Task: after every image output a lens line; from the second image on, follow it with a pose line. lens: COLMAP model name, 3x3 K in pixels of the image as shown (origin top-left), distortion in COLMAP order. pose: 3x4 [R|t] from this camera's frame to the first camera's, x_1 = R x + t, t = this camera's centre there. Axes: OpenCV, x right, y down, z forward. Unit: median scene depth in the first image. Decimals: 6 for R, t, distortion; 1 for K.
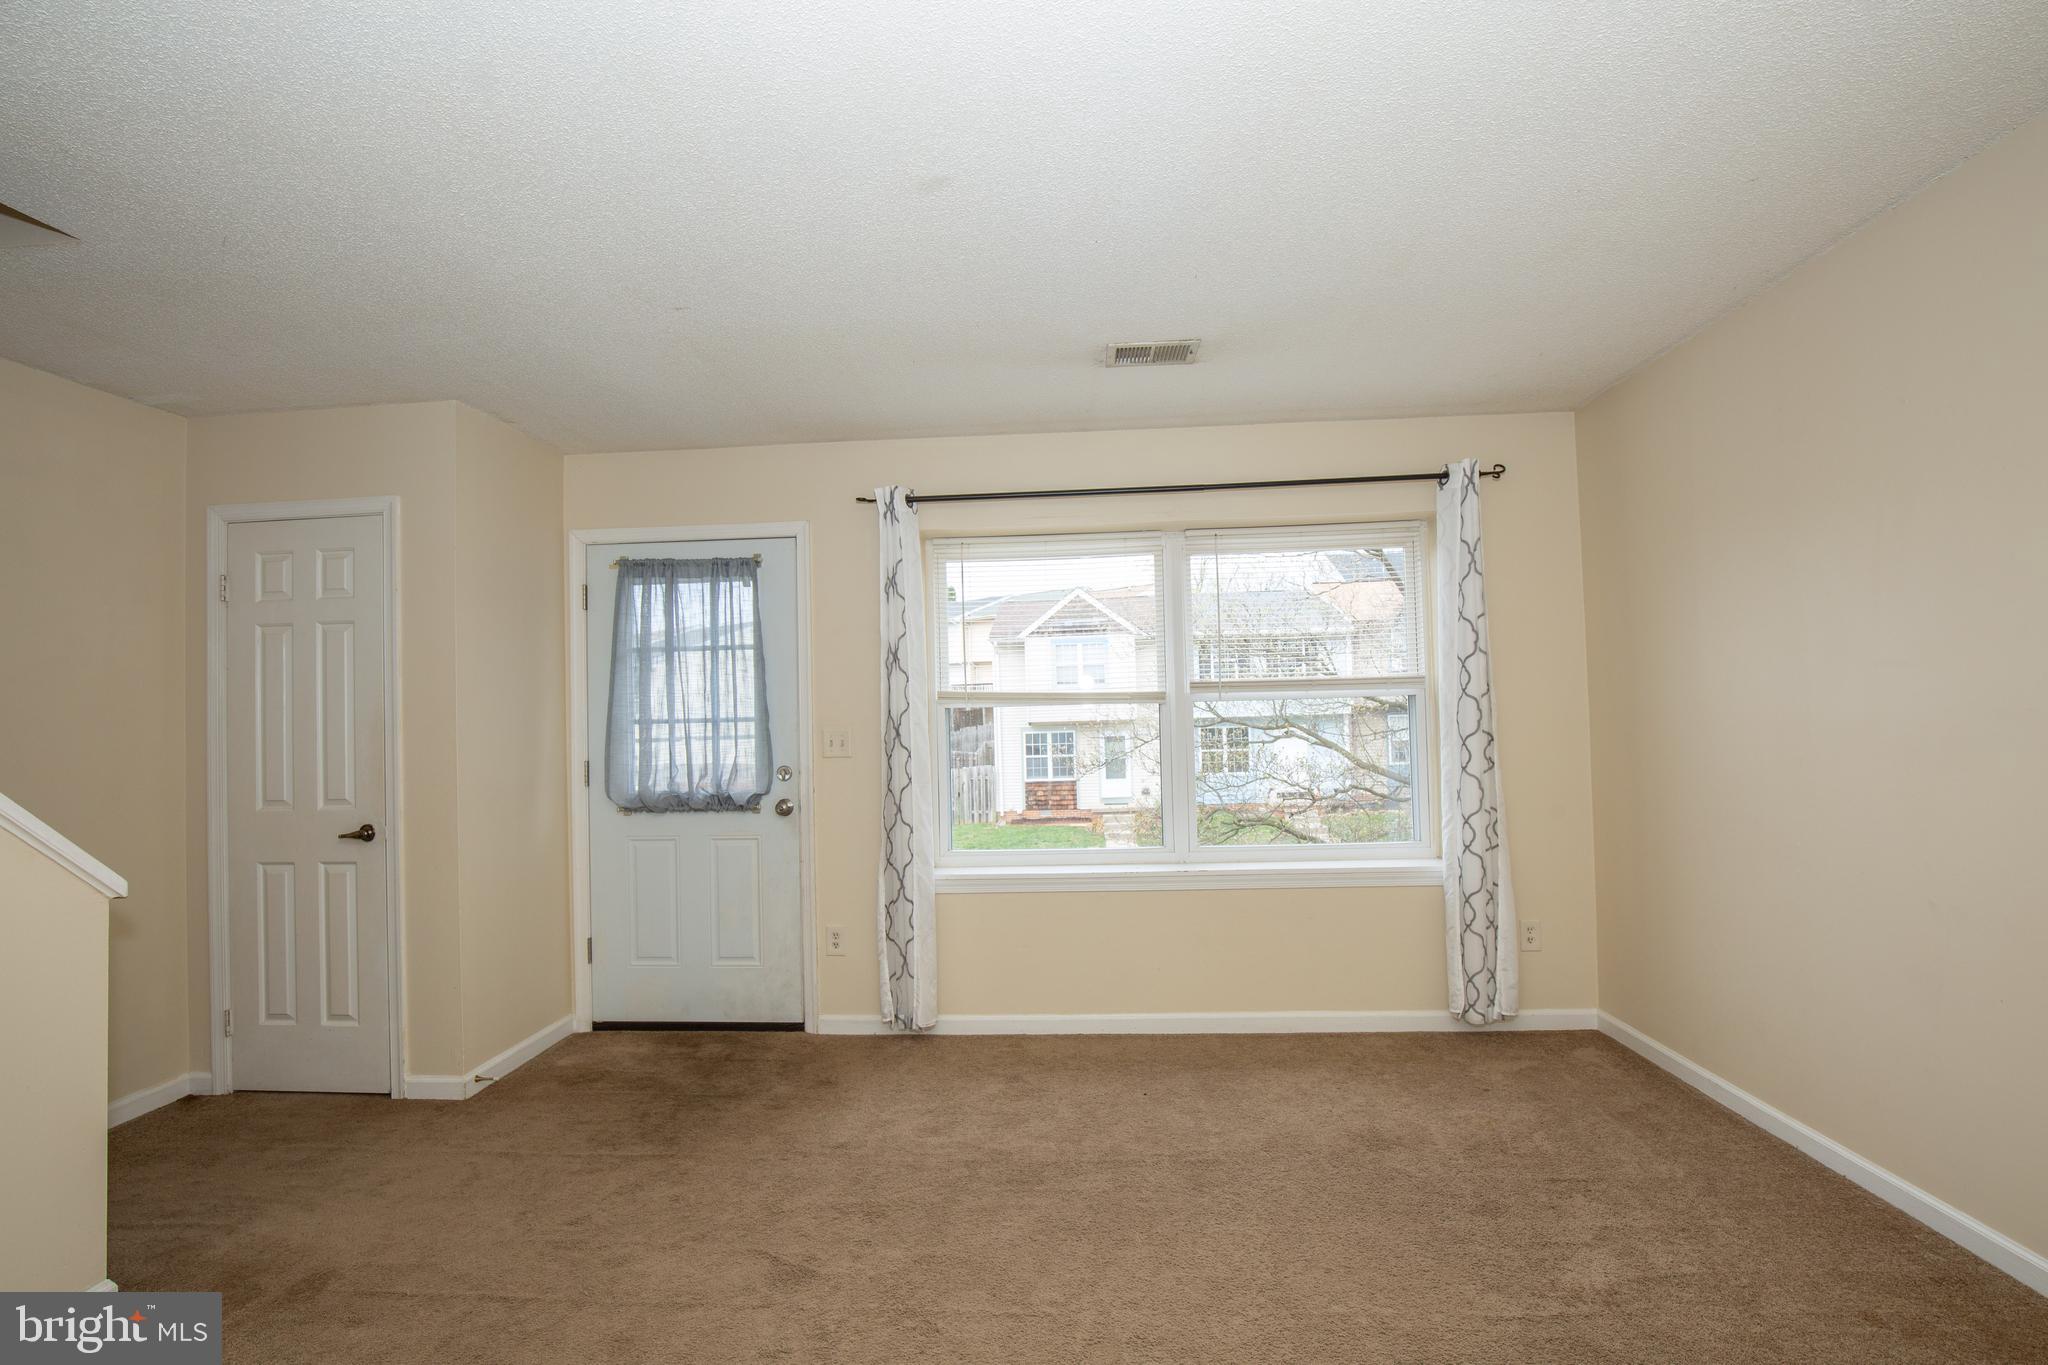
lens RADIAL K [[925.5, 0, 1022.2], [0, 925.5, 697.3], [0, 0, 1]] dist [-0.024957, 0.000224]
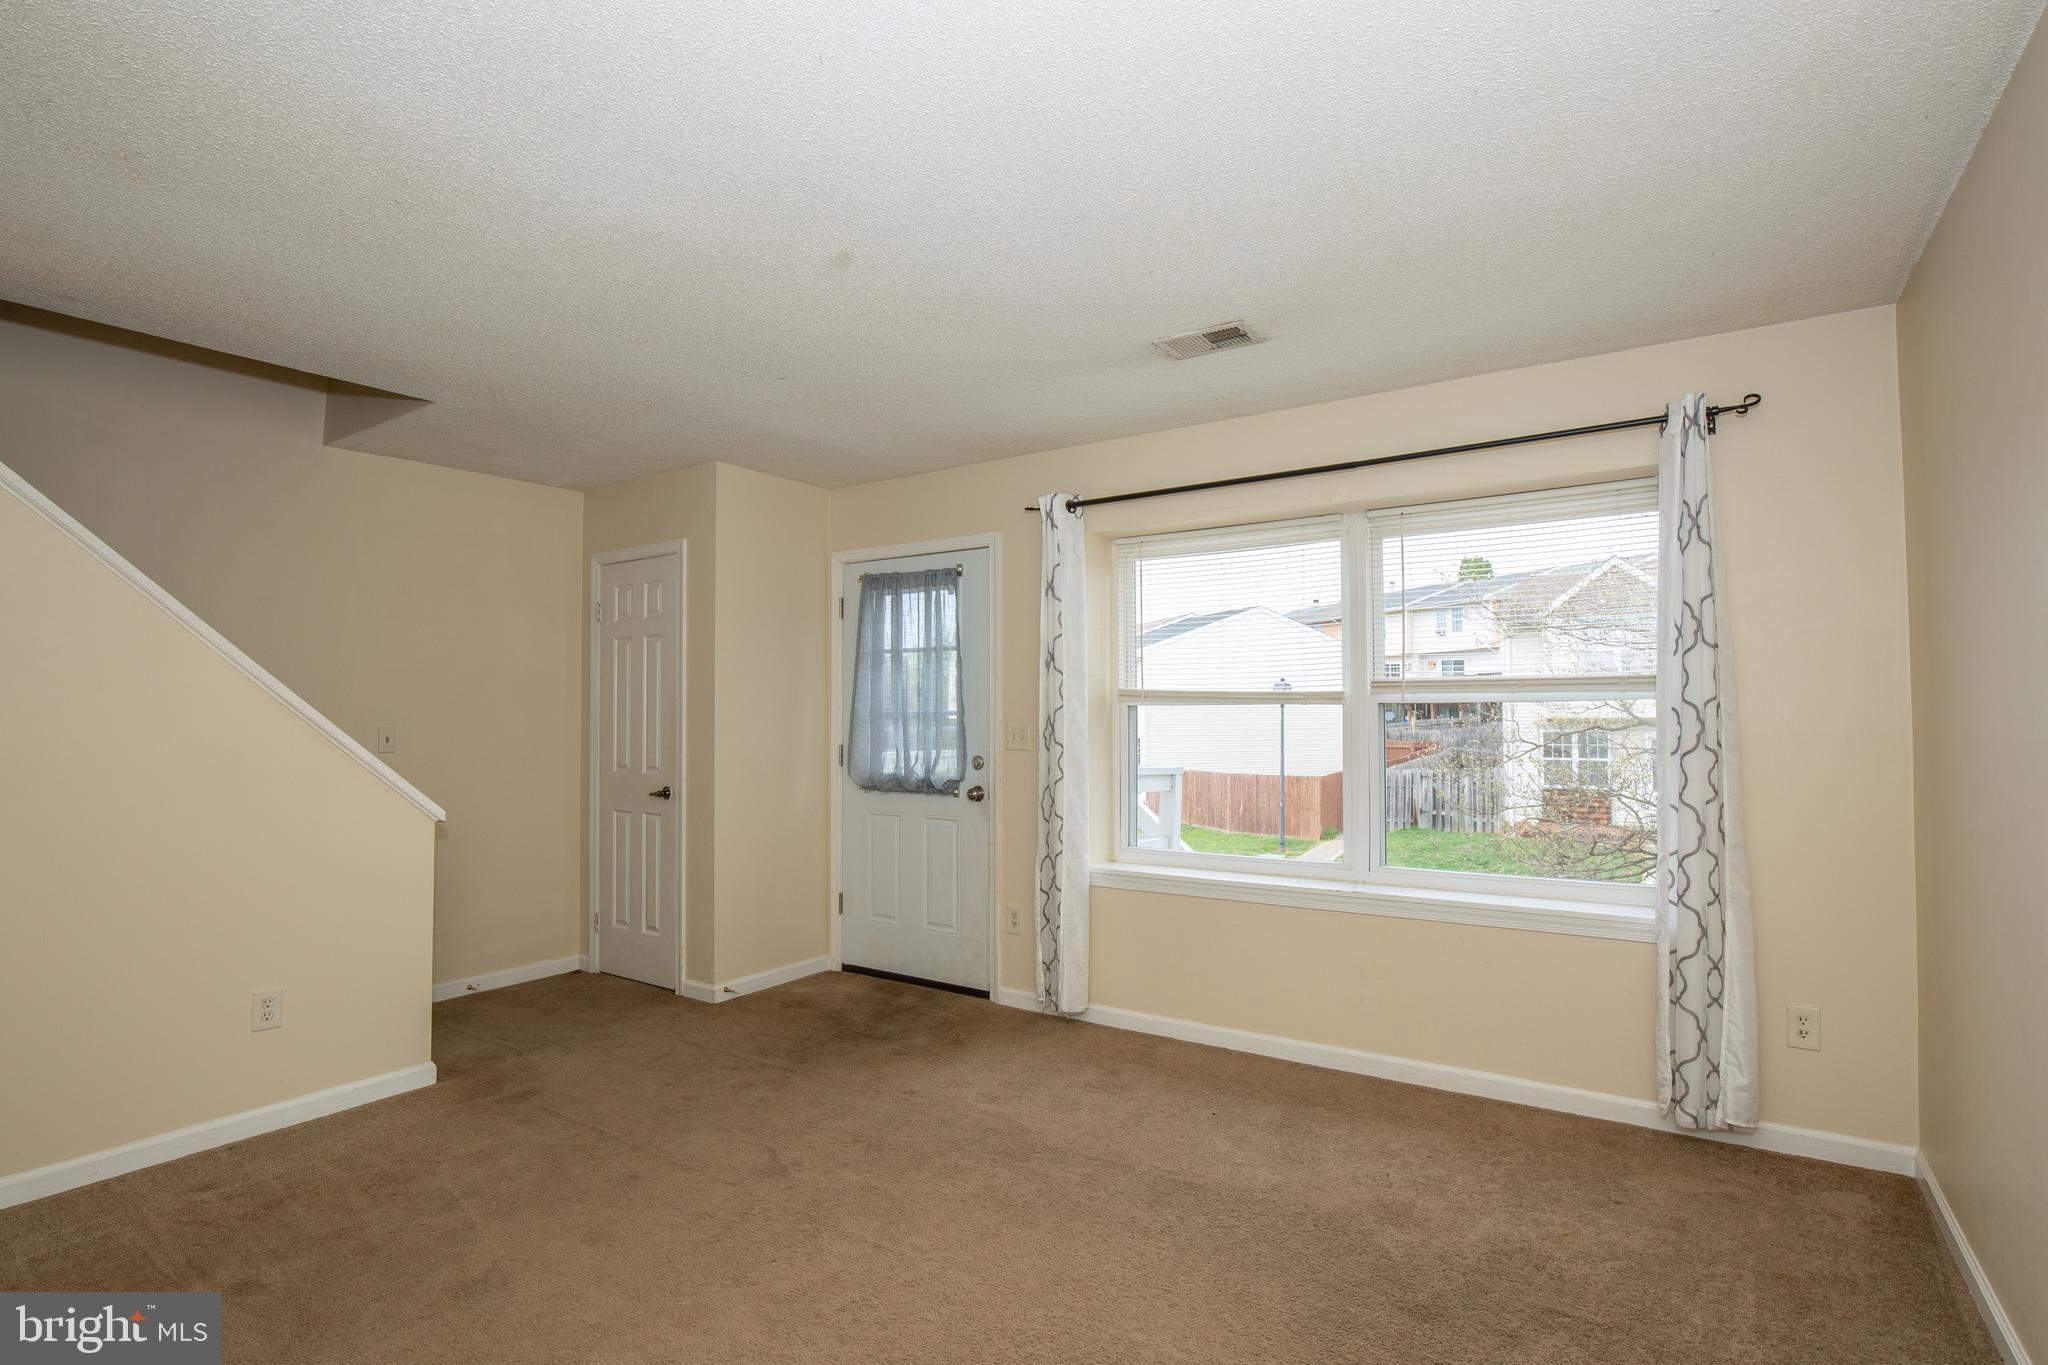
lens RADIAL K [[969.1, 0, 1038.5], [0, 969.1, 692.0], [0, 0, 1]] dist [-0.024284, 0.001457]
pose [[0.871302, 0.009801, -0.490649, 0.389238], [-0.006777, 0.999946, 0.007941, -0.012164], [0.490700, -0.003594, 0.871321, 0.031707]]
